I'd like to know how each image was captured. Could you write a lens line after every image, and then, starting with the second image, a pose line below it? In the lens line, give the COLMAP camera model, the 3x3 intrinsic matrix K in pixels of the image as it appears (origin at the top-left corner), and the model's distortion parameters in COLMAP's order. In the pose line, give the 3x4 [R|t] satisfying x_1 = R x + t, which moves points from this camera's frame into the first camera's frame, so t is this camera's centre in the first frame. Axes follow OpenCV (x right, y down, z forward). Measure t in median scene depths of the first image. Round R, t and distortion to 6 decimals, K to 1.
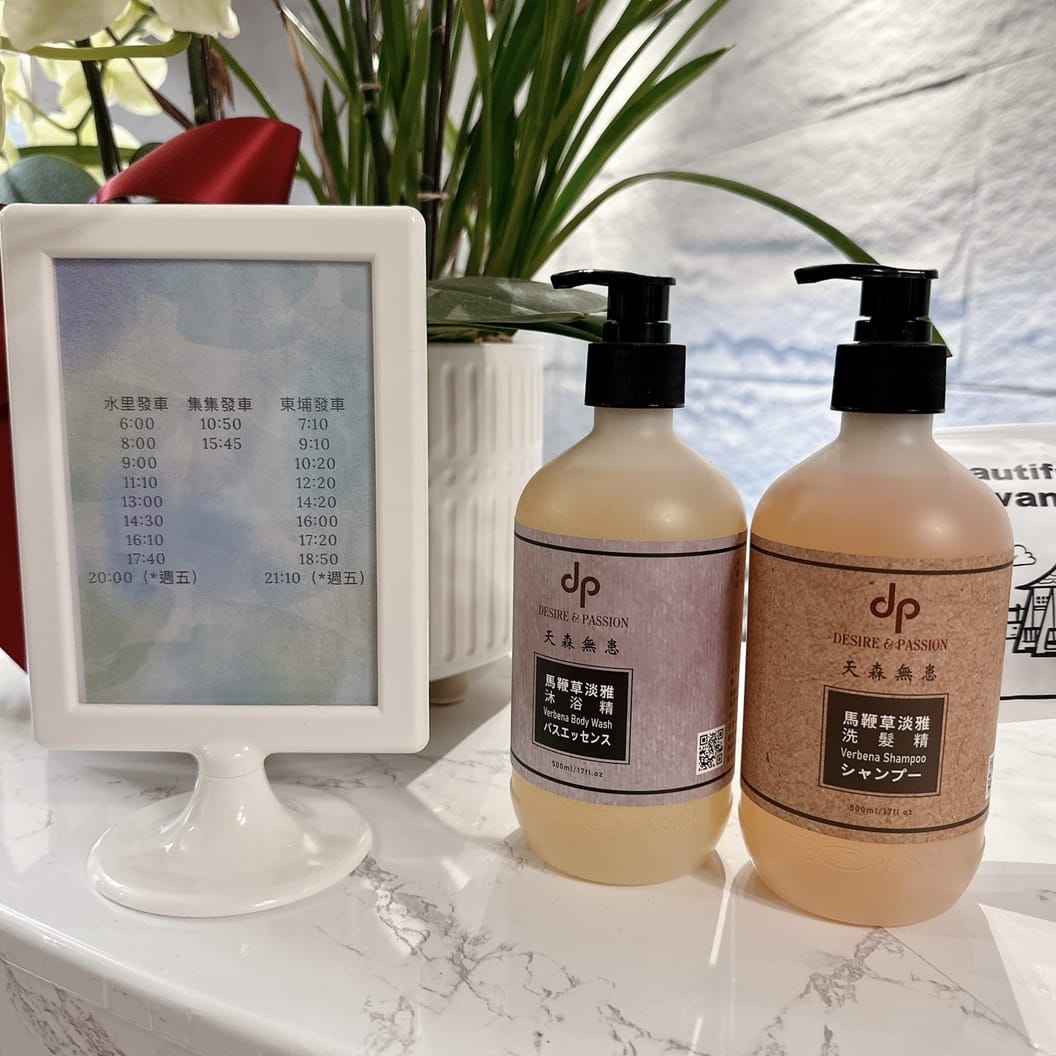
lens RADIAL K [[980.4, 0, 492.0], [0, 980.4, 526.0], [0, 0, 1]] dist [0.102800, -0.190731]
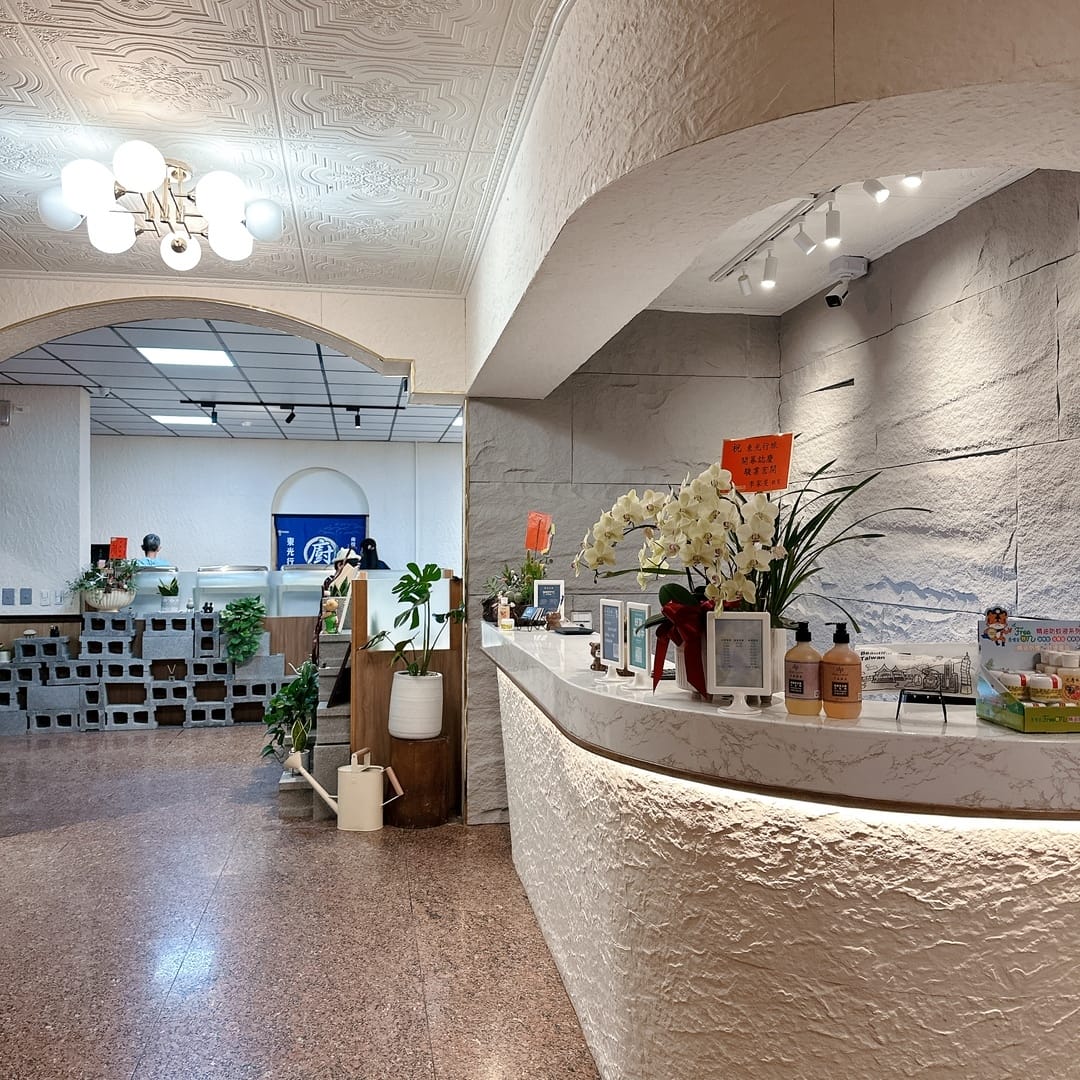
lens RADIAL K [[1002.7, 0, 503.2], [0, 1002.7, 537.9], [0, 0, 1]] dist [0.102800, -0.190731]
pose [[0.980532, -0.015961, -0.195710, -0.088227], [-0.020718, 0.982718, -0.183947, 0.087399], [0.195263, 0.184421, 0.963255, -1.088917]]
